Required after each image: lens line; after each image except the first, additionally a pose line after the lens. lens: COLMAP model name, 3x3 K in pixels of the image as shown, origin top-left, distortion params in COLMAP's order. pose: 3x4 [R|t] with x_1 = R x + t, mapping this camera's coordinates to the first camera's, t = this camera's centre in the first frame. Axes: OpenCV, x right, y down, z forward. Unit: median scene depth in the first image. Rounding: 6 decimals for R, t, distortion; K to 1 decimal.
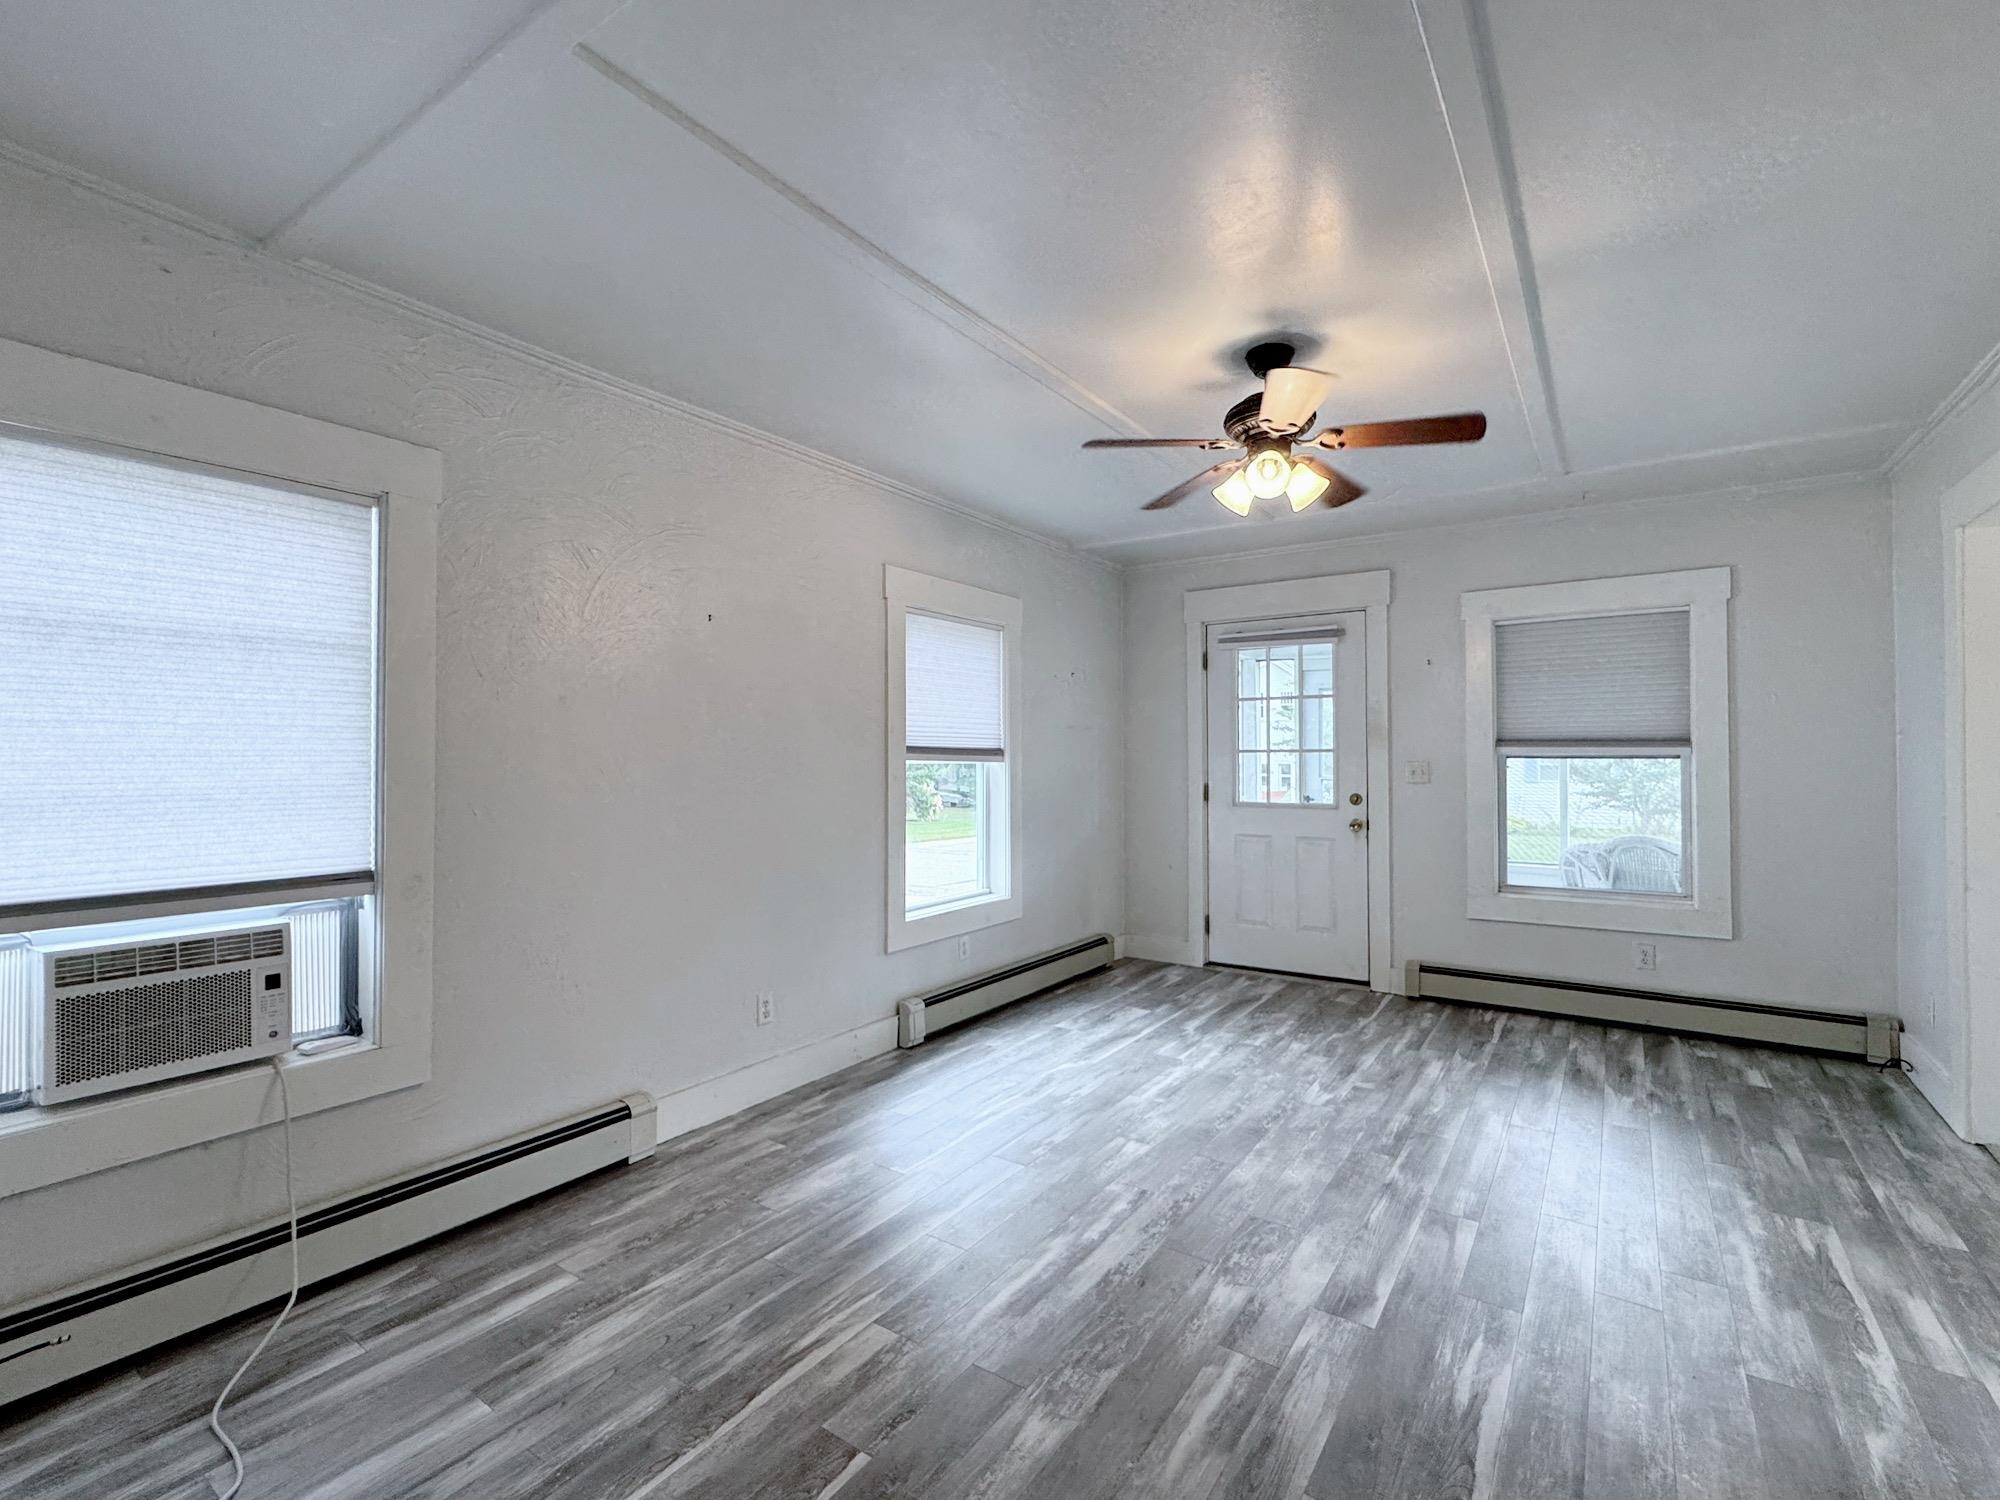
lens RADIAL K [[902.5, 0, 994.8], [0, 902.5, 745.8], [0, 0, 1]] dist [-0.001637, -0.000186]
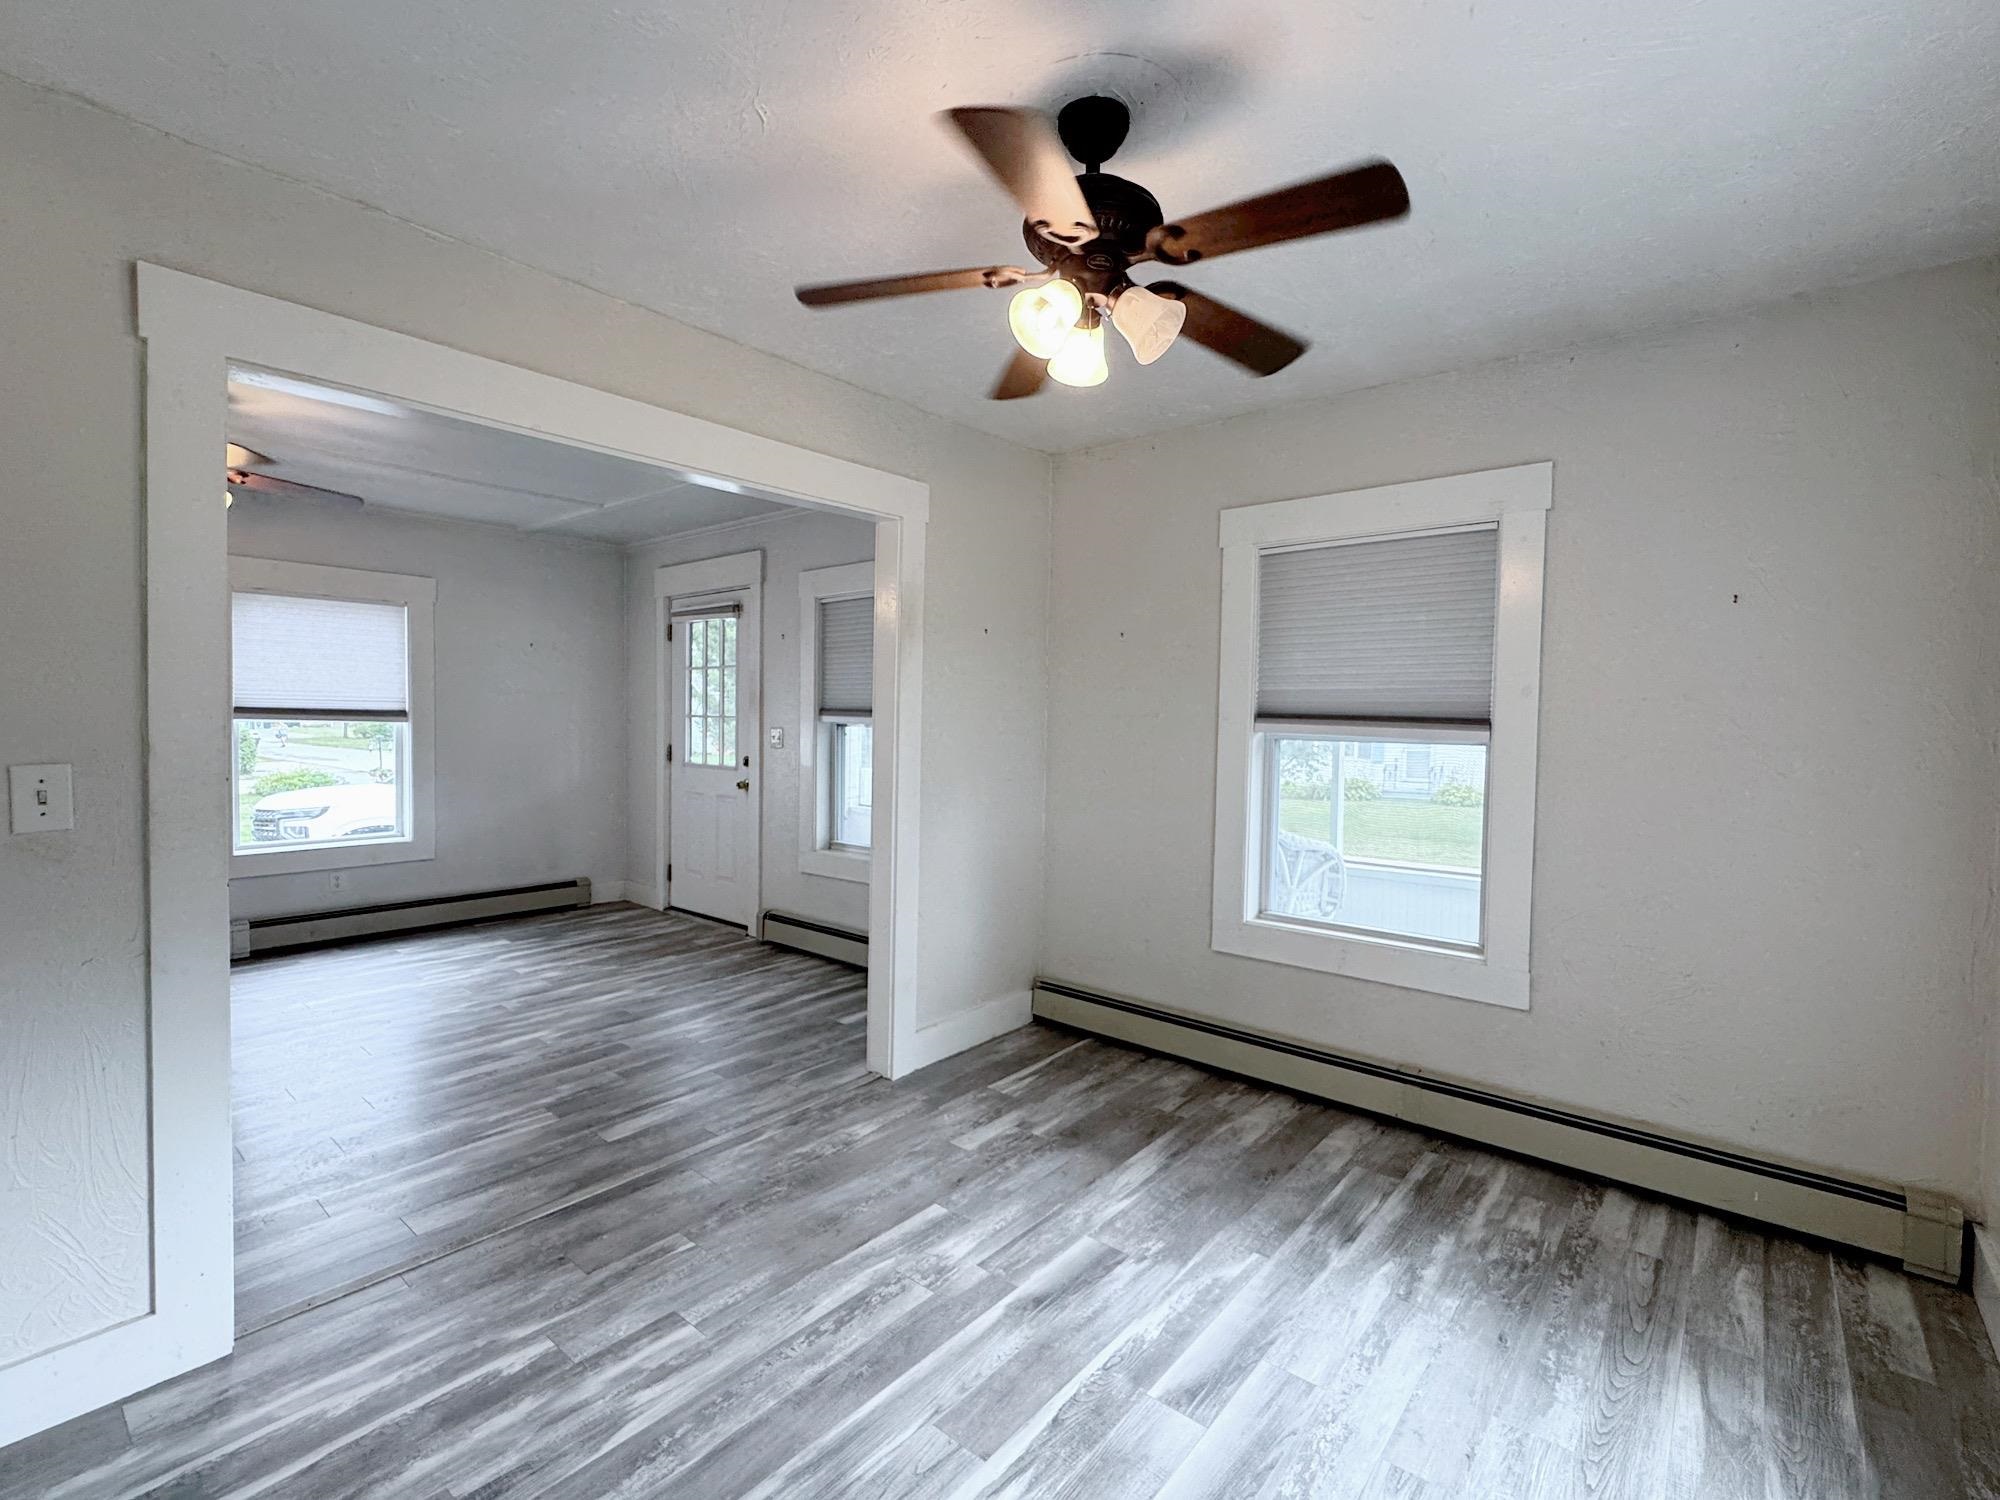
lens RADIAL K [[902.5, 0, 994.8], [0, 902.5, 745.8], [0, 0, 1]] dist [-0.001637, -0.000186]
pose [[0.995637, 0.017461, -0.091661, 1.014226], [-0.013623, 0.999010, 0.042339, -0.012883], [0.092309, -0.040905, 0.994890, -0.074077]]
